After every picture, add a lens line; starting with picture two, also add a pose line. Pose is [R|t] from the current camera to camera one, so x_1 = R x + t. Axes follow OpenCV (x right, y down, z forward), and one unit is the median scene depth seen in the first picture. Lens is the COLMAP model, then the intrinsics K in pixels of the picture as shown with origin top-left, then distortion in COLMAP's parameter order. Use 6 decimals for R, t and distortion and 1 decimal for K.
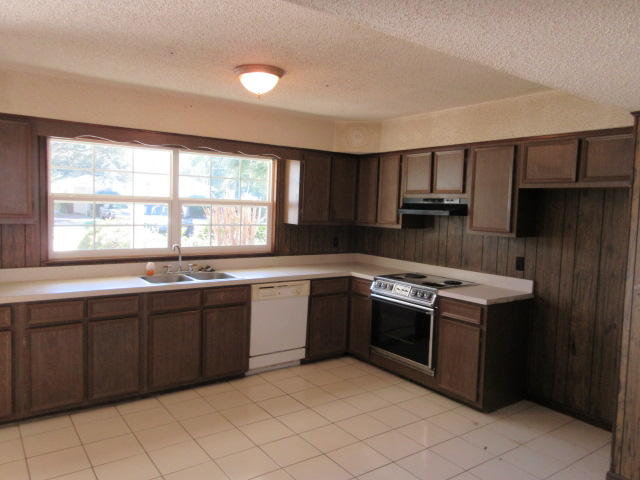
lens RADIAL K [[480.6, 0, 320.0], [0, 480.6, 238.4], [0, 0, 1]] dist [0.016131, -0.000724]
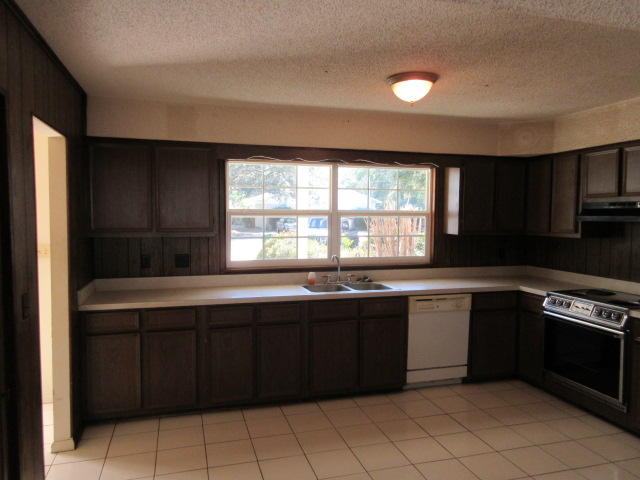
lens RADIAL K [[480.6, 0, 320.4], [0, 480.6, 237.9], [0, 0, 1]] dist [0.016131, -0.000724]
pose [[0.942962, -0.009295, -0.332770, 0.015828], [0.001051, 0.999688, -0.024946, 0.001064], [0.332898, 0.023173, 0.942678, 0.014046]]
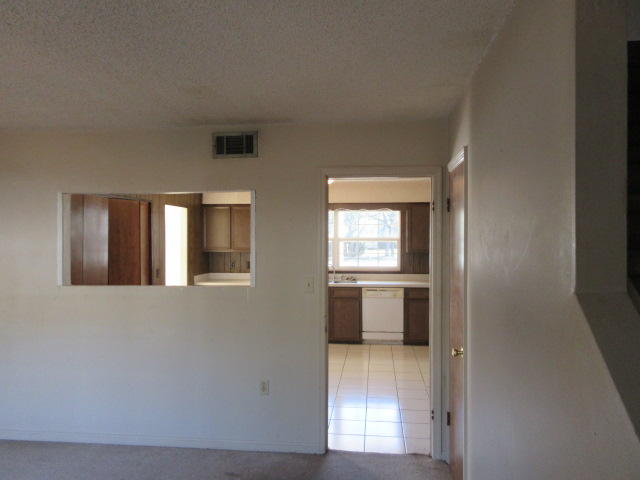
lens RADIAL K [[480.6, 0, 319.4], [0, 480.6, 243.1], [0, 0, 1]] dist [0.016131, -0.000724]
pose [[0.741137, -0.025716, -0.670861, 0.889096], [-0.019196, 0.998046, -0.059464, 0.043528], [0.671079, 0.056949, 0.739195, -0.358933]]
